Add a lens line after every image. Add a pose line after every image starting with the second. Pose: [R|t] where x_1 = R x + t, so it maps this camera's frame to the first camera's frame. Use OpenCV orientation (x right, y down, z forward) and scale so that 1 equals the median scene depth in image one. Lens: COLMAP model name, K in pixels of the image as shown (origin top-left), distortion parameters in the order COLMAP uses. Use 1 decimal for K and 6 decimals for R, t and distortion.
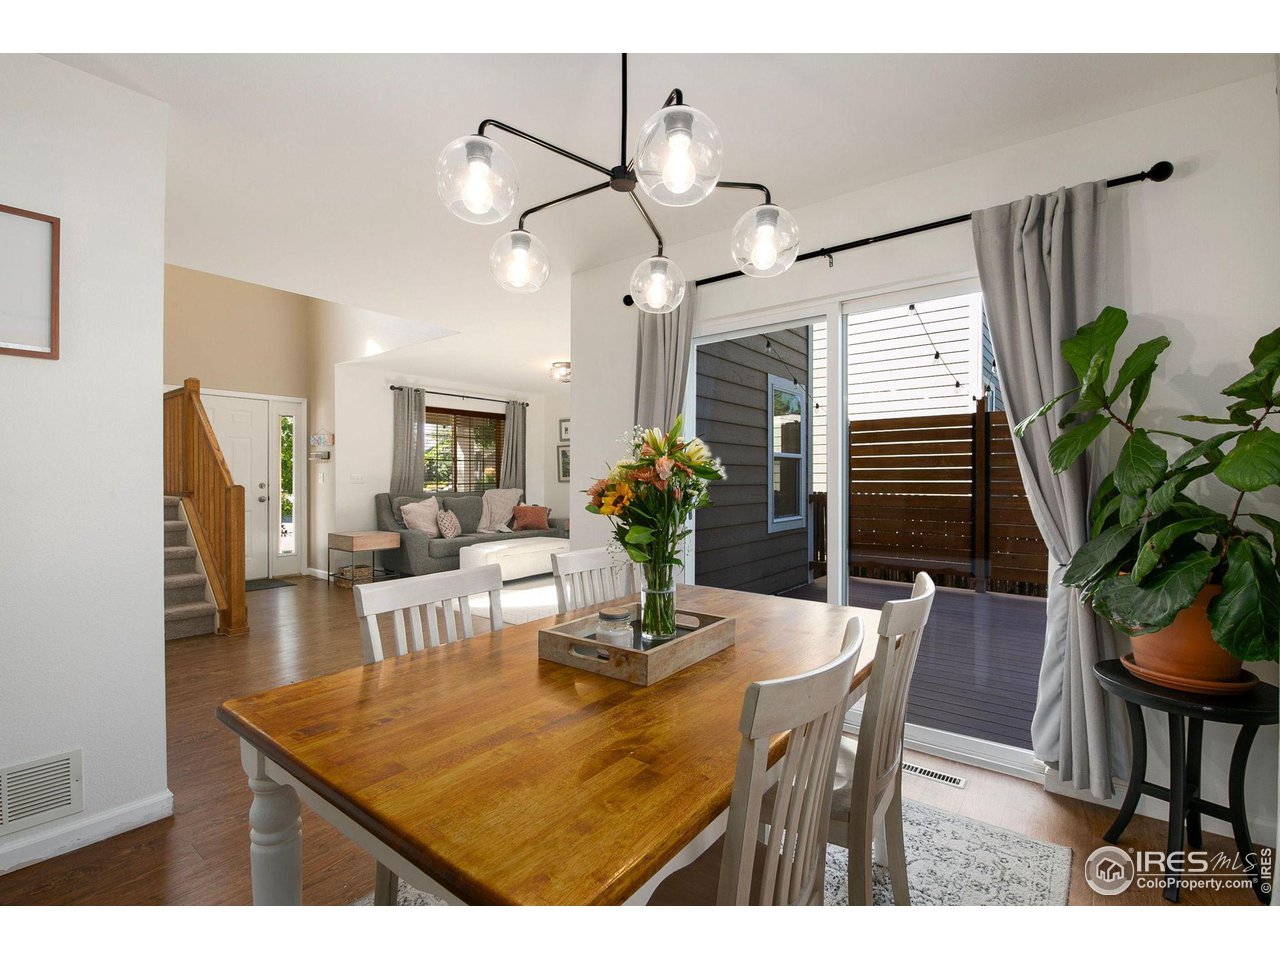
lens RADIAL K [[557.4, 0, 631.5], [0, 557.4, 477.7], [0, 0, 1]] dist [-0.000084, -0.000269]
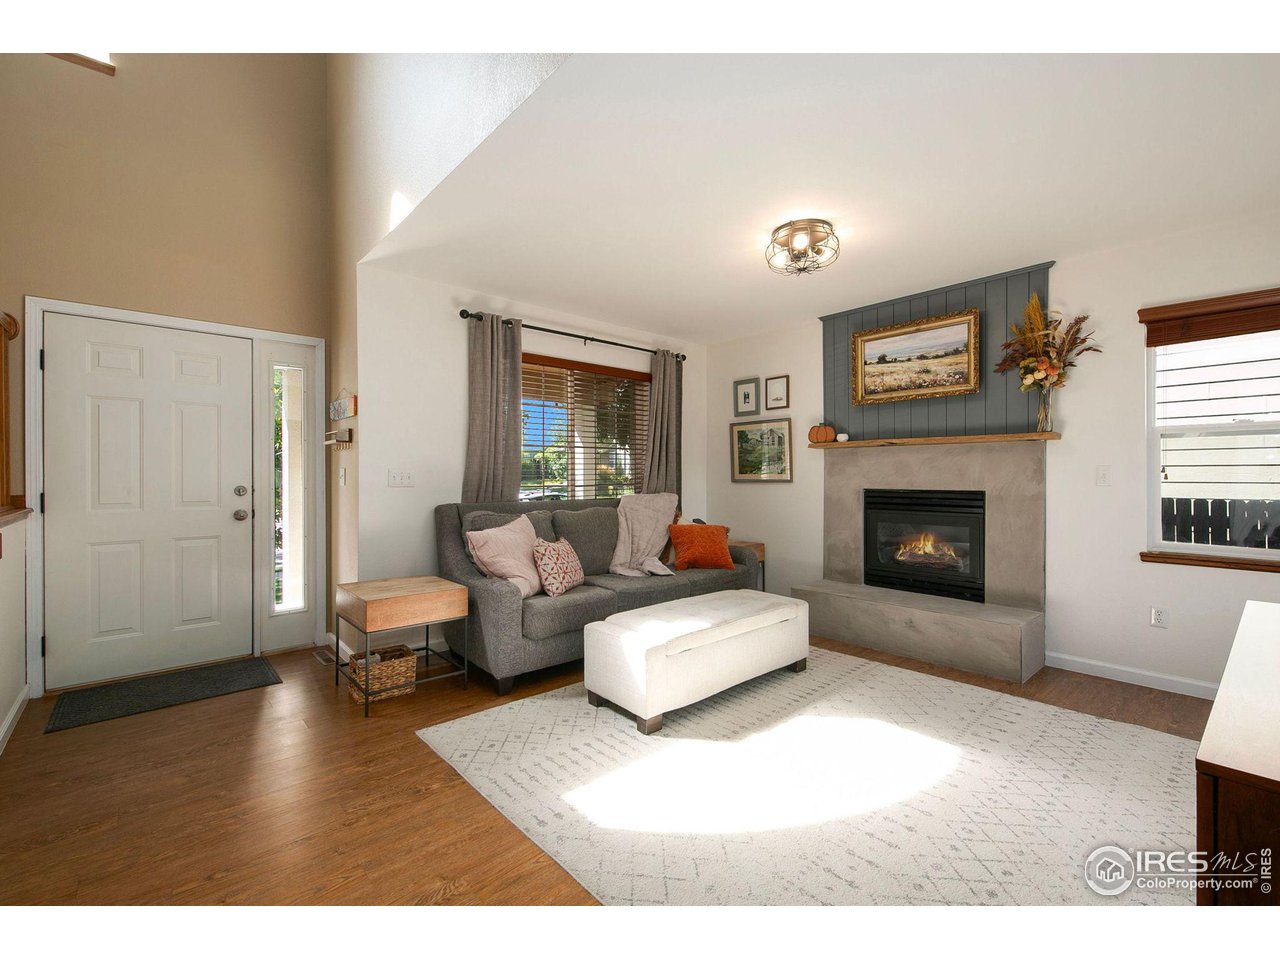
lens RADIAL K [[557.4, 0, 631.5], [0, 557.4, 477.7], [0, 0, 1]] dist [-0.000084, -0.000269]
pose [[0.979970, -0.003047, -0.199121, -0.144117], [0.003654, 0.999990, 0.002681, 0.000864], [0.199111, -0.003355, 0.979971, 0.453654]]
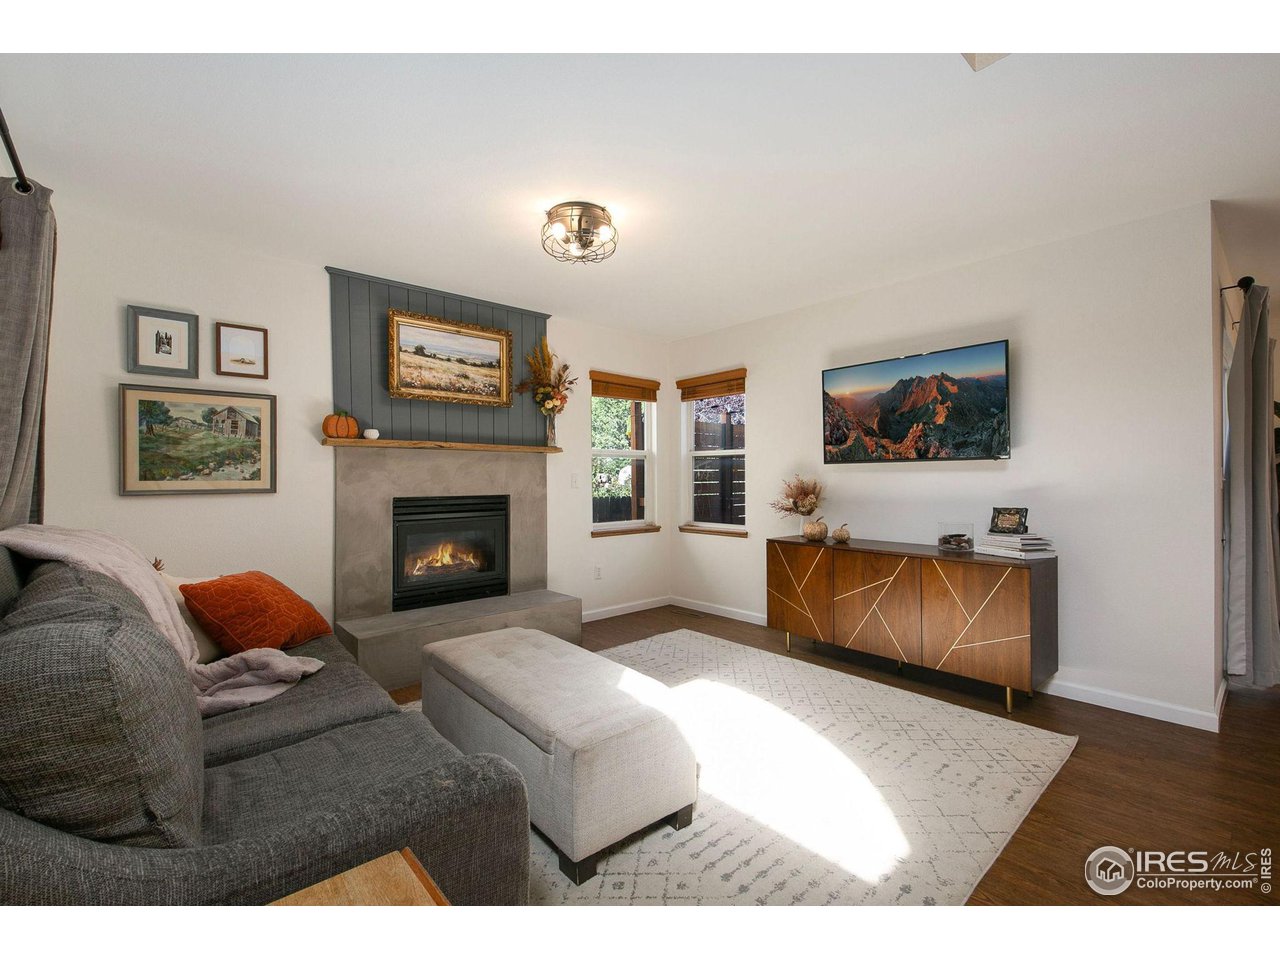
lens RADIAL K [[568.4, 0, 640.0], [0, 568.4, 480.0], [0, 0, 1]] dist [0.001431, 0.000001]
pose [[0.183015, -0.004547, 0.983100, -0.492650], [0.005204, 0.999980, 0.003657, -0.001258], [-0.983096, 0.004447, 0.183035, 0.788153]]
